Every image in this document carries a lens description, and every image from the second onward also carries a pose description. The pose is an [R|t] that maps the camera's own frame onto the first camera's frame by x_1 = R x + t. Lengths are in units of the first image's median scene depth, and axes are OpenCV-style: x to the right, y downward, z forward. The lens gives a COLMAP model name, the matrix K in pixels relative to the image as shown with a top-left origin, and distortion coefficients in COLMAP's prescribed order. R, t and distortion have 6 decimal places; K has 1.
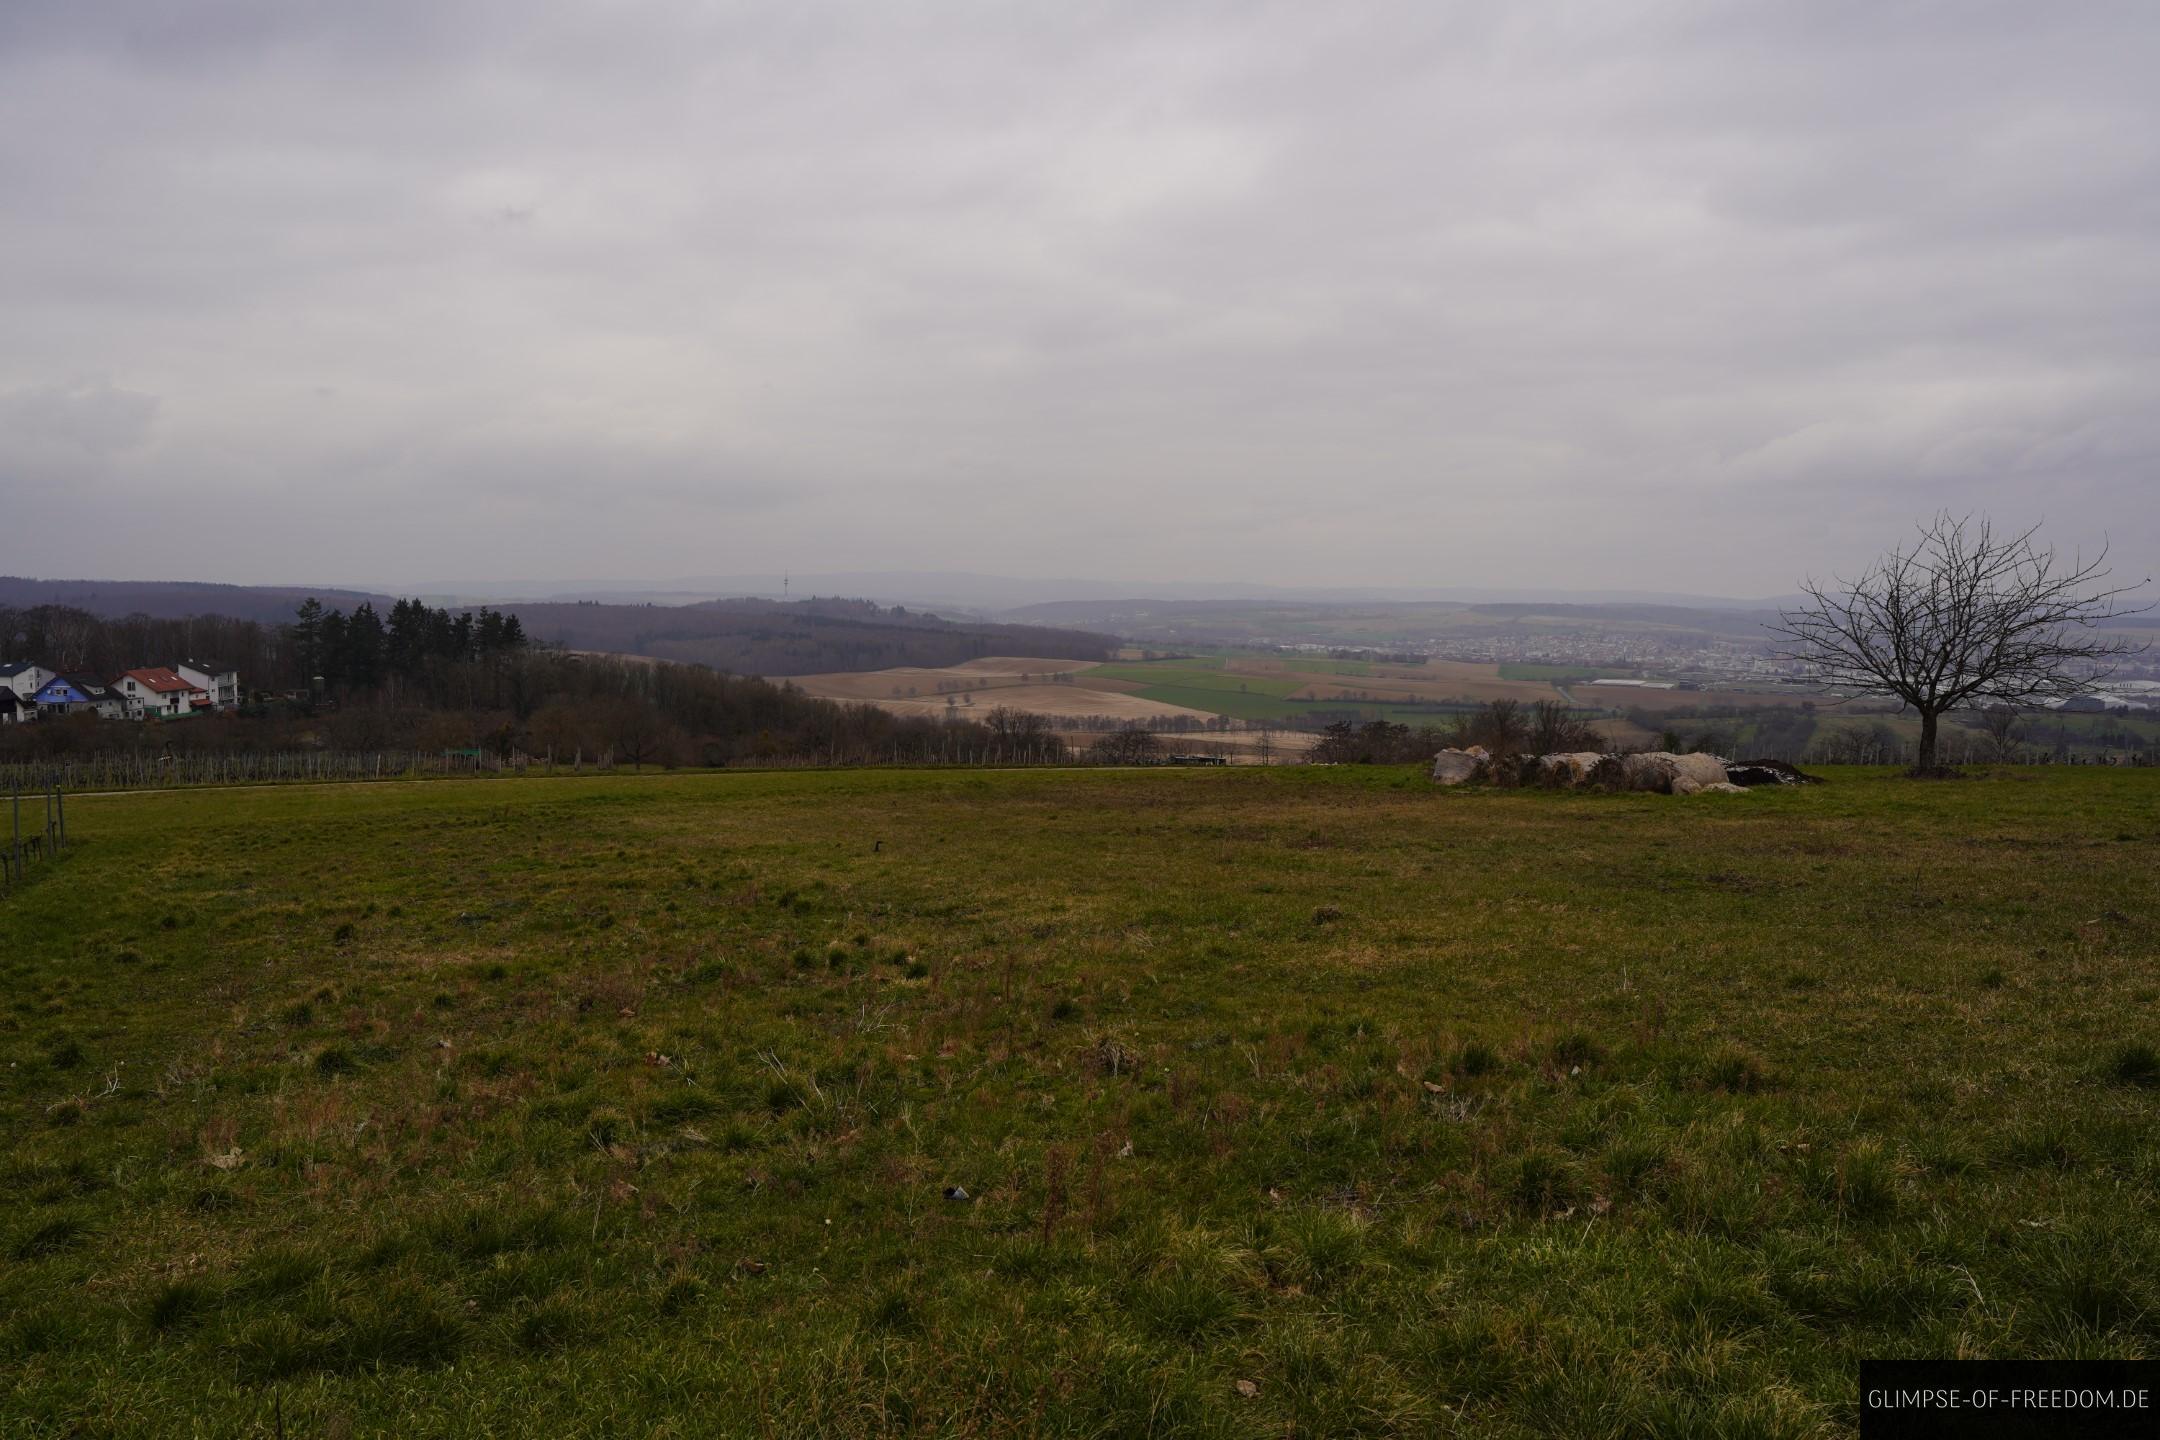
lens RADIAL K [[1467.5, 0, 1071.1], [0, 1467.5, 718.2], [0, 0, 1]] dist [0.002399, -0.002018]
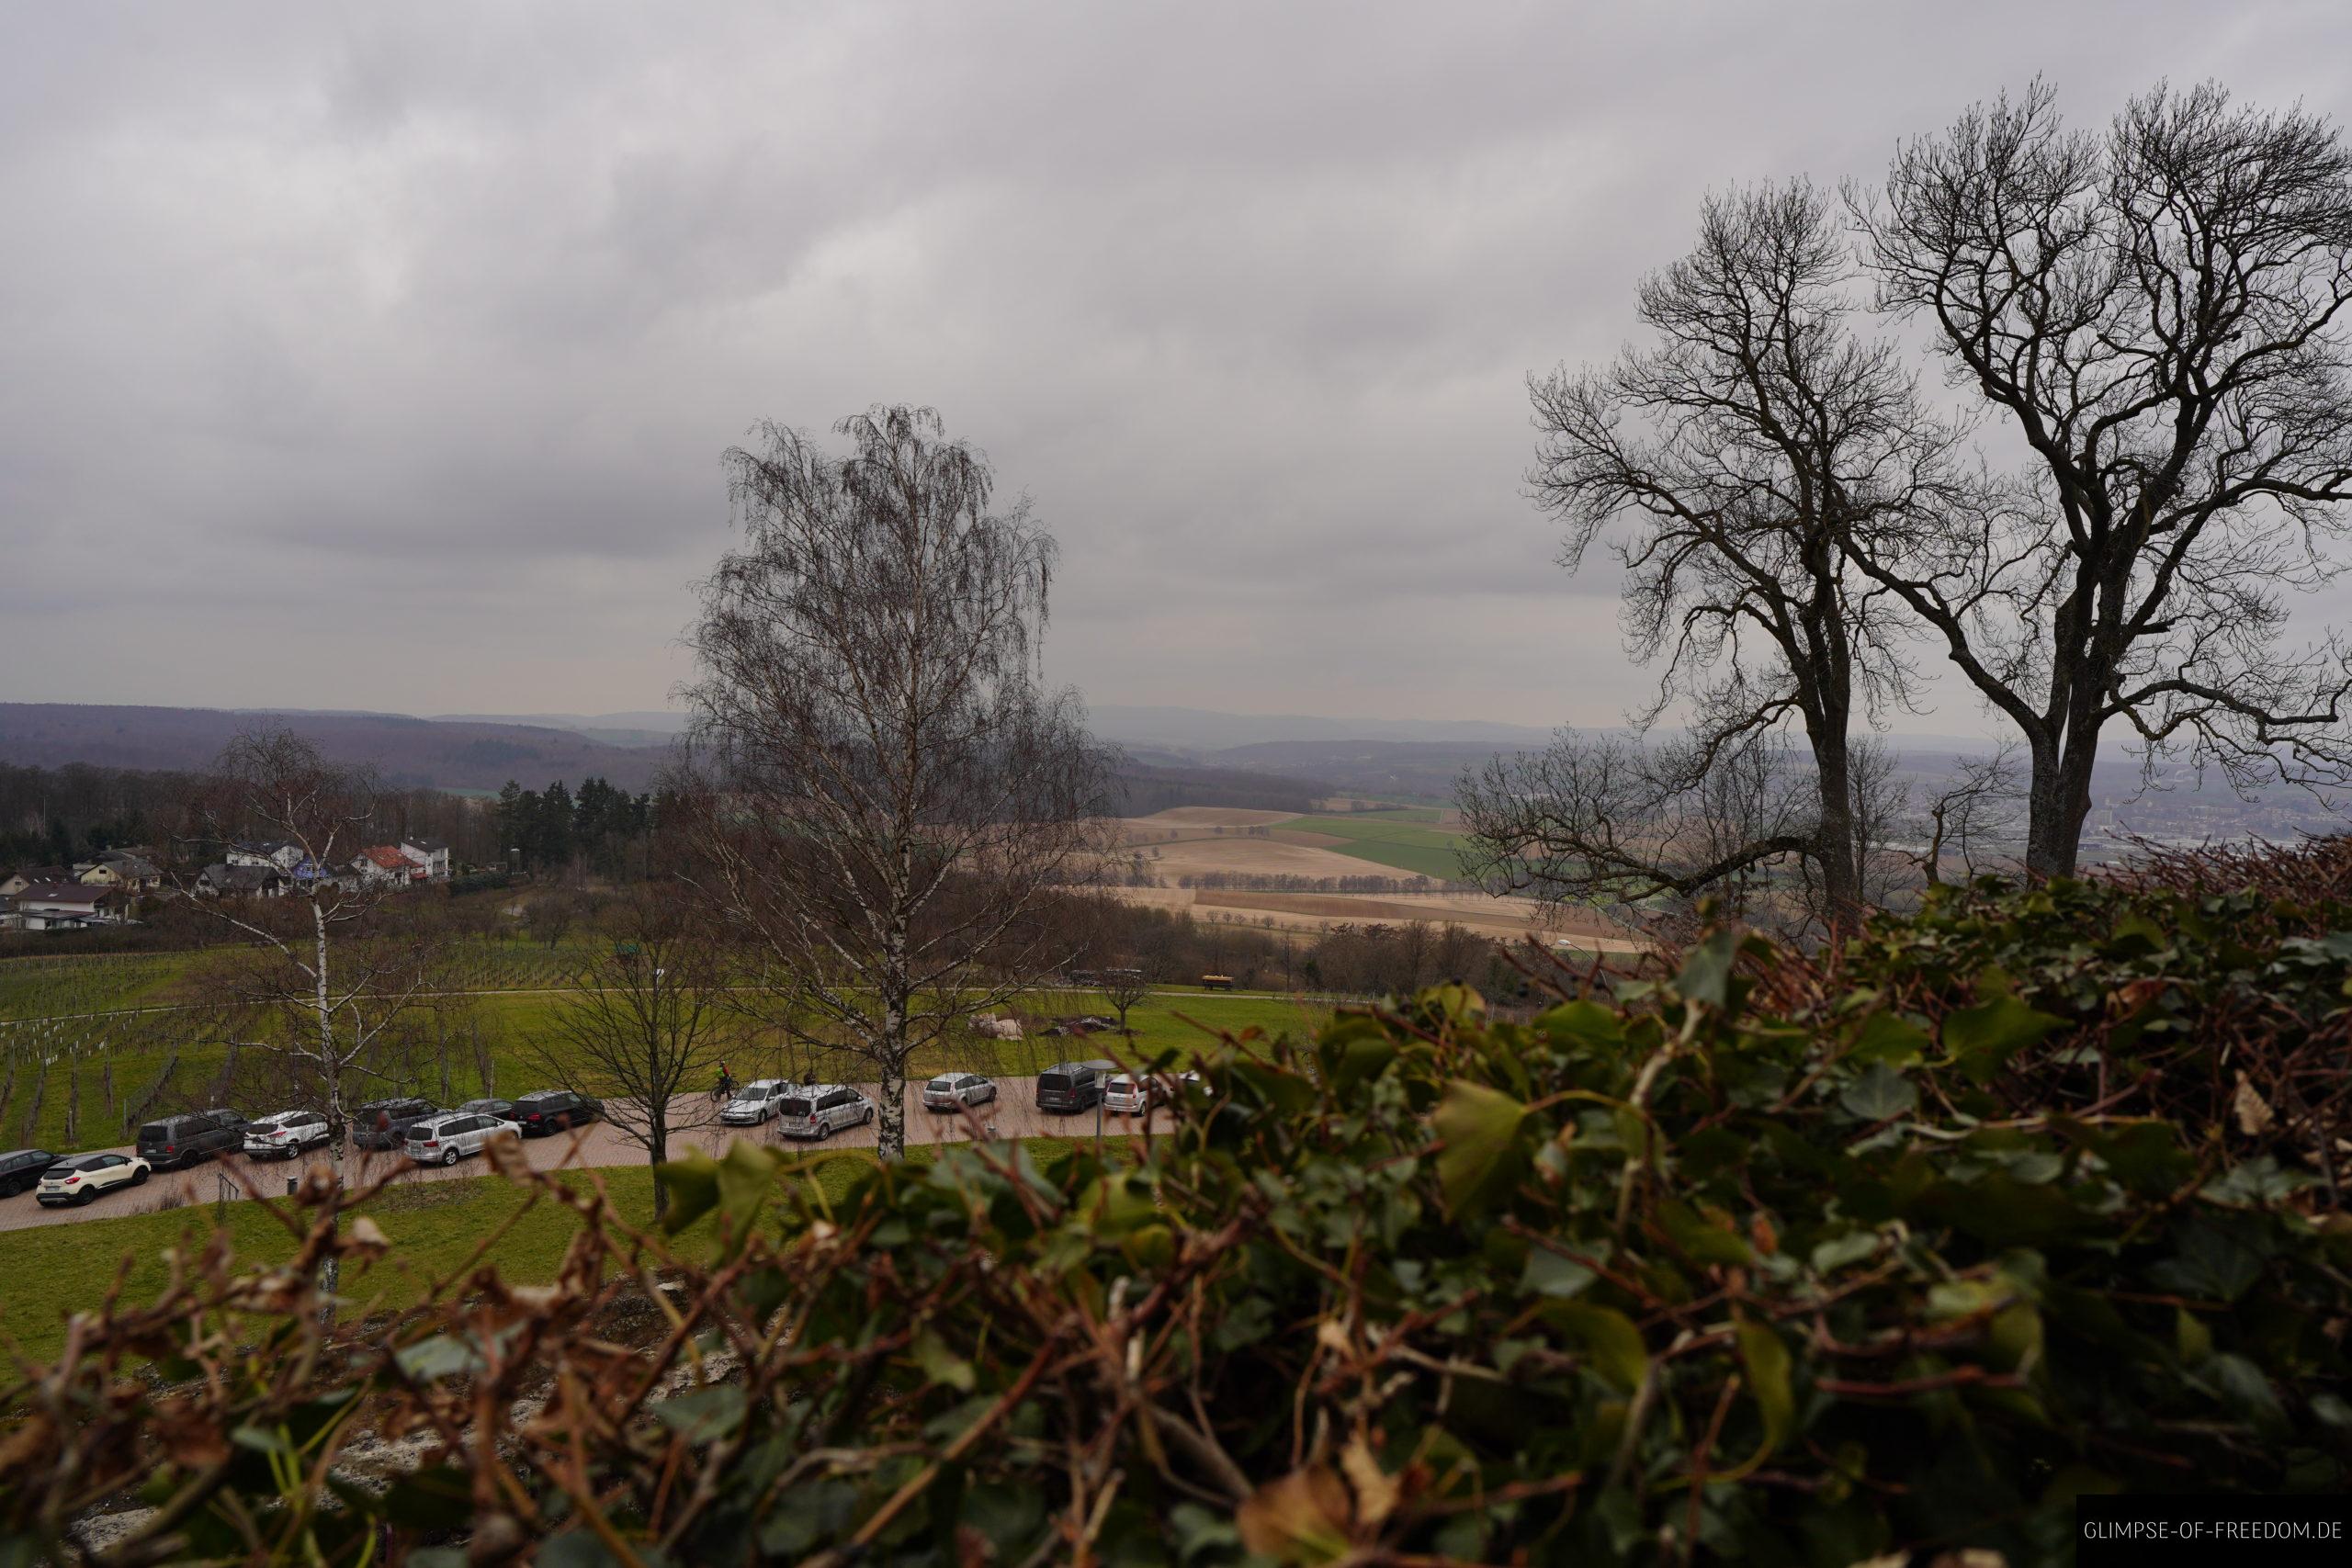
lens RADIAL K [[1597.8, 0, 1166.4], [0, 1597.8, 782.1], [0, 0, 1]] dist [0.002399, -0.002018]
pose [[0.996503, 0.014739, -0.082247, 0.082088], [-0.018908, 0.998563, -0.050137, -0.025618], [0.081390, 0.051517, 0.995350, -0.175322]]
